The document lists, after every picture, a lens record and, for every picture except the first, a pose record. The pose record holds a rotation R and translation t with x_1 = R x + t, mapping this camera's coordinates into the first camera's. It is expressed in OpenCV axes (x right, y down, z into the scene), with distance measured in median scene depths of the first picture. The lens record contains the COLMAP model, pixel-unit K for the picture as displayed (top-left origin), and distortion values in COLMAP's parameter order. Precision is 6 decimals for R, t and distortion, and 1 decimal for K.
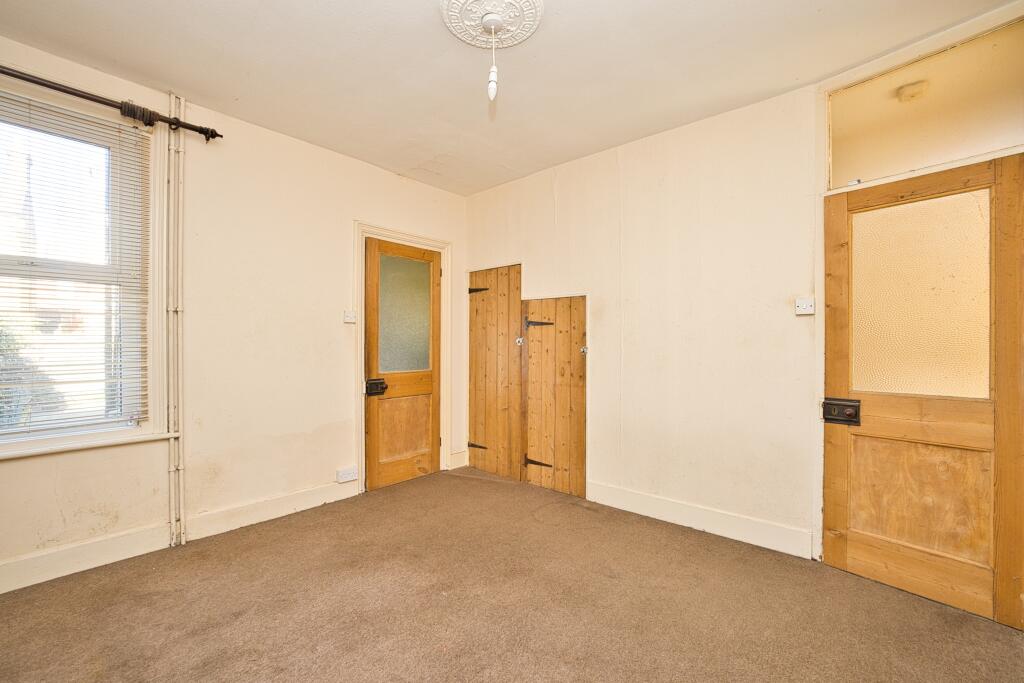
lens RADIAL K [[445.7, 0, 501.2], [0, 445.7, 340.3], [0, 0, 1]] dist [-0.001724, 0.000136]
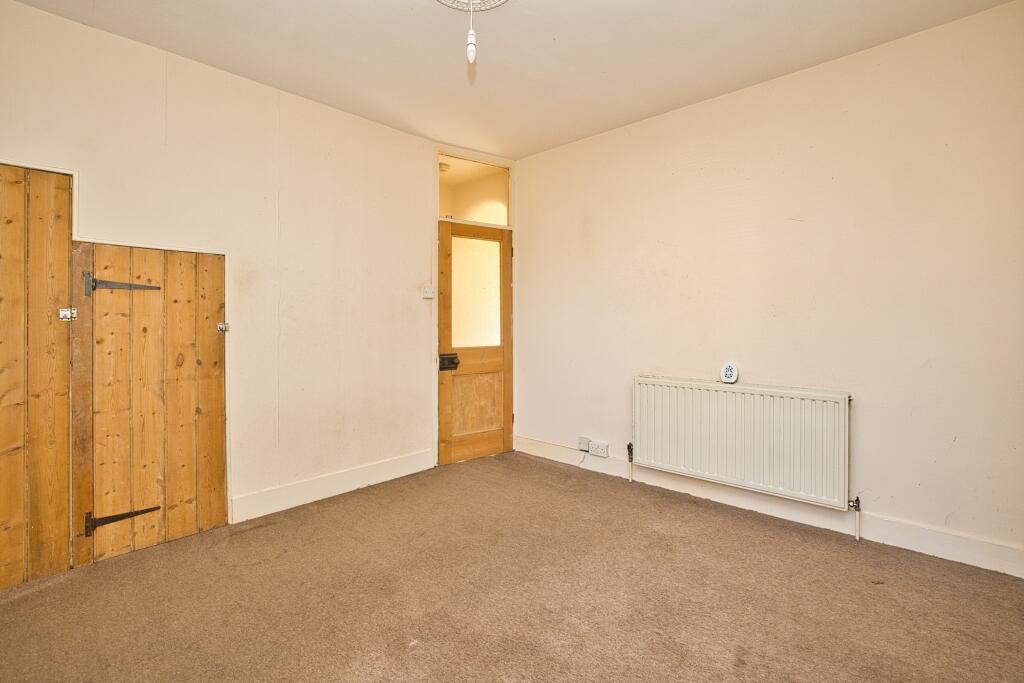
lens RADIAL K [[421.3, 0, 510.5], [0, 421.3, 326.4], [0, 0, 1]] dist [0.000171, 0.000213]
pose [[0.091780, 0.001663, 0.995778, -0.474349], [0.016634, 0.999857, -0.003203, 0.030887], [-0.995640, 0.016858, 0.091740, 0.452617]]
